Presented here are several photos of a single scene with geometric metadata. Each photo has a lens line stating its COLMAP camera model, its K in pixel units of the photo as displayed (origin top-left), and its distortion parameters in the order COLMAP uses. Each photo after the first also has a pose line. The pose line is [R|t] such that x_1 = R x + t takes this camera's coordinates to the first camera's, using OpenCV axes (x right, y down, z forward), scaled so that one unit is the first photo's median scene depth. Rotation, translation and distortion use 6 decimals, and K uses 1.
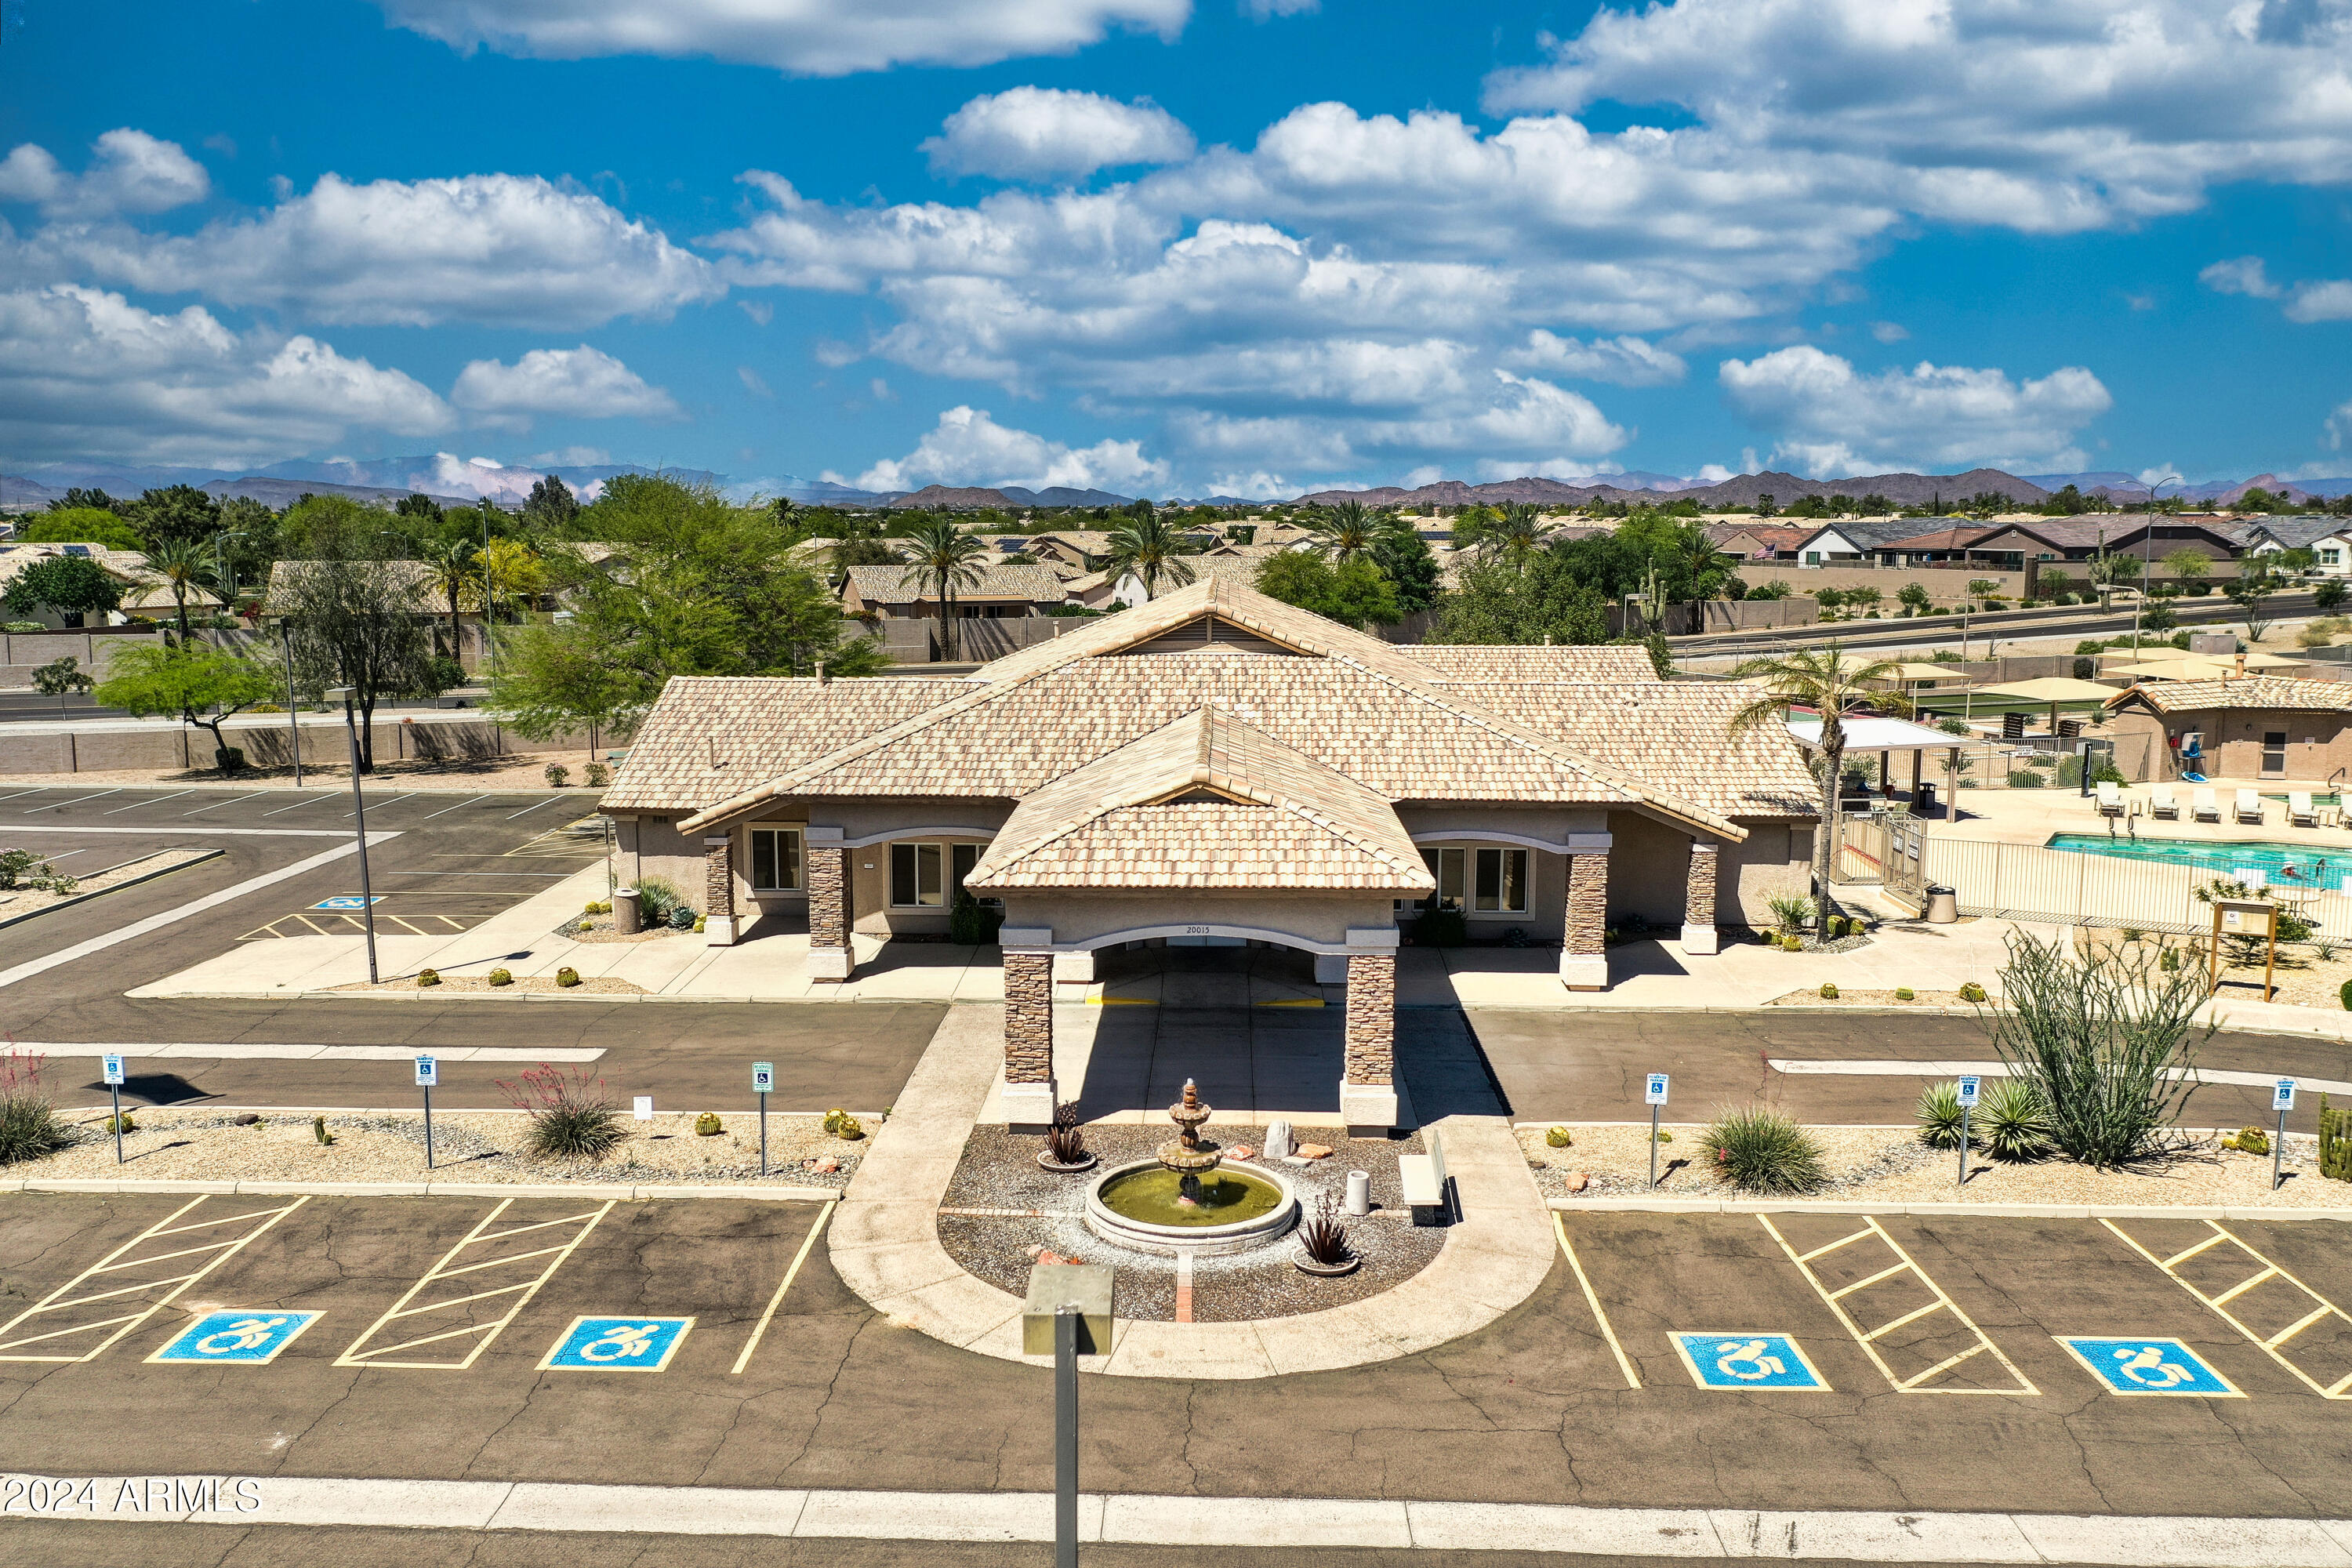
lens RADIAL K [[1870.8, 0, 1174.1], [0, 1870.8, 786.5], [0, 0, 1]] dist [-0.010460, 0.004156]
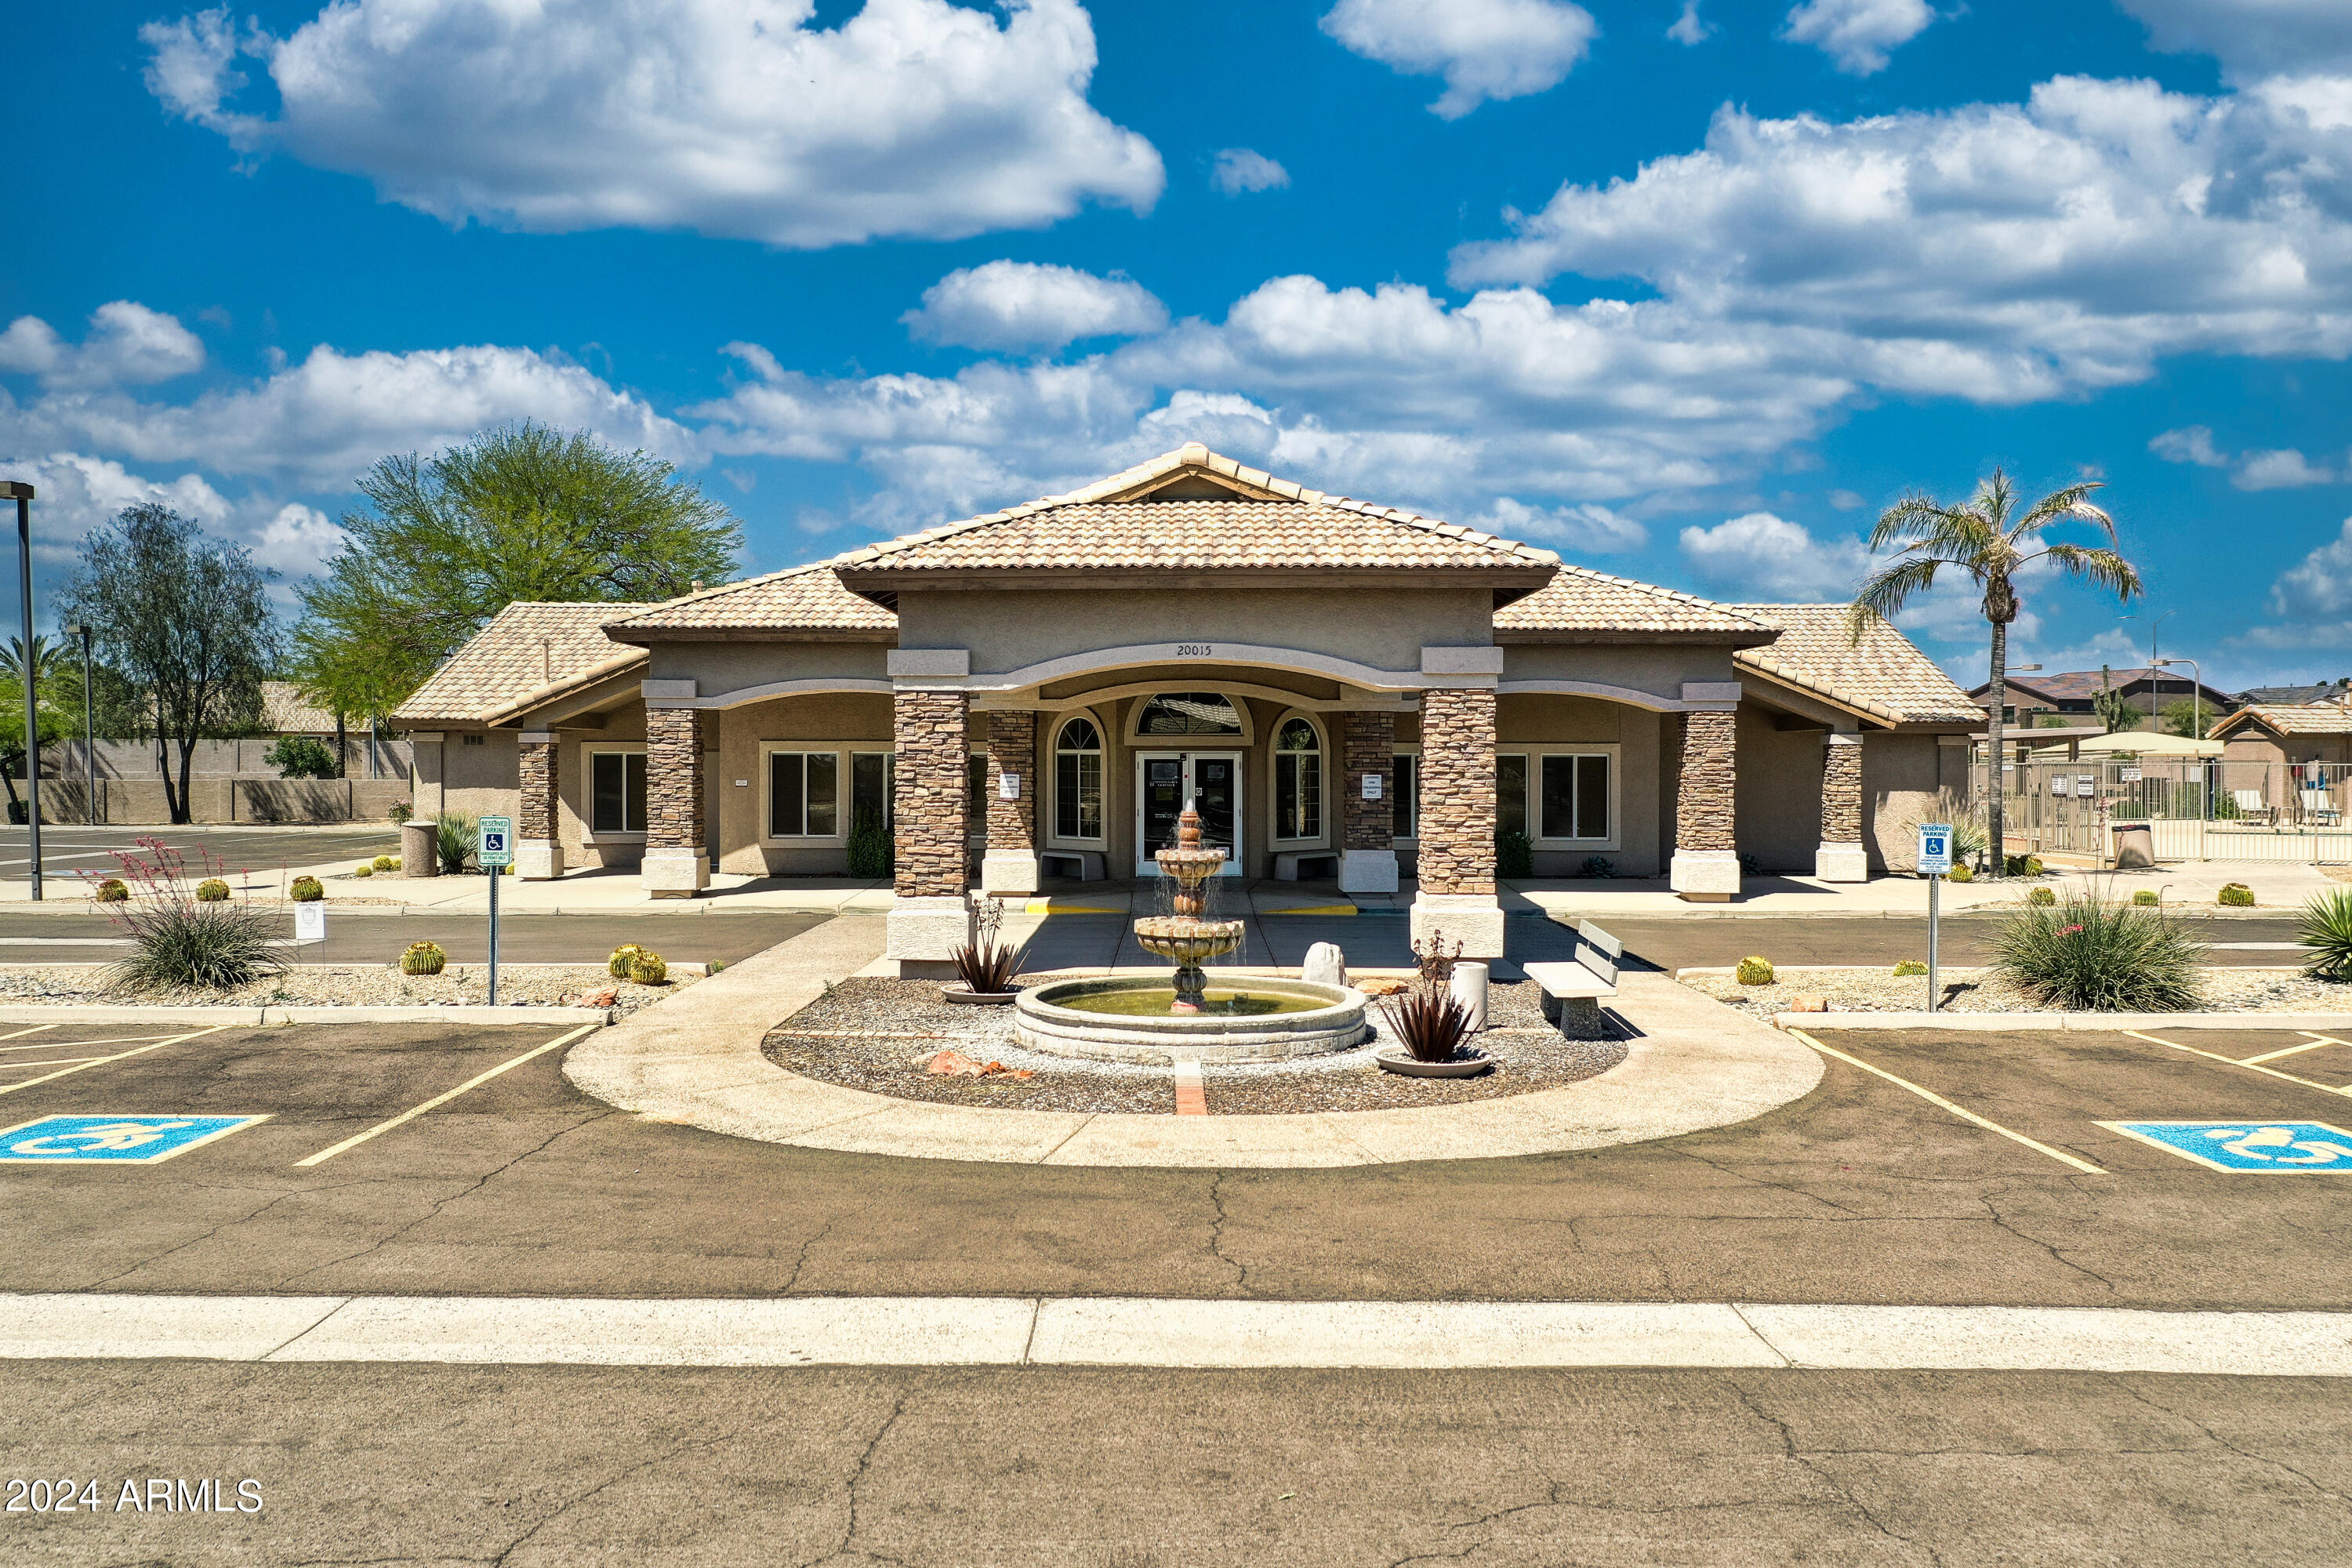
lens RADIAL K [[1870.8, 0, 1173.9], [0, 1870.8, 777.4], [0, 0, 1]] dist [-0.010460, 0.004156]
pose [[0.999692, -0.000852, 0.024822, -0.010030], [0.004123, 0.991237, -0.132032, 0.197051], [-0.024491, 0.132094, 0.990935, 0.344938]]
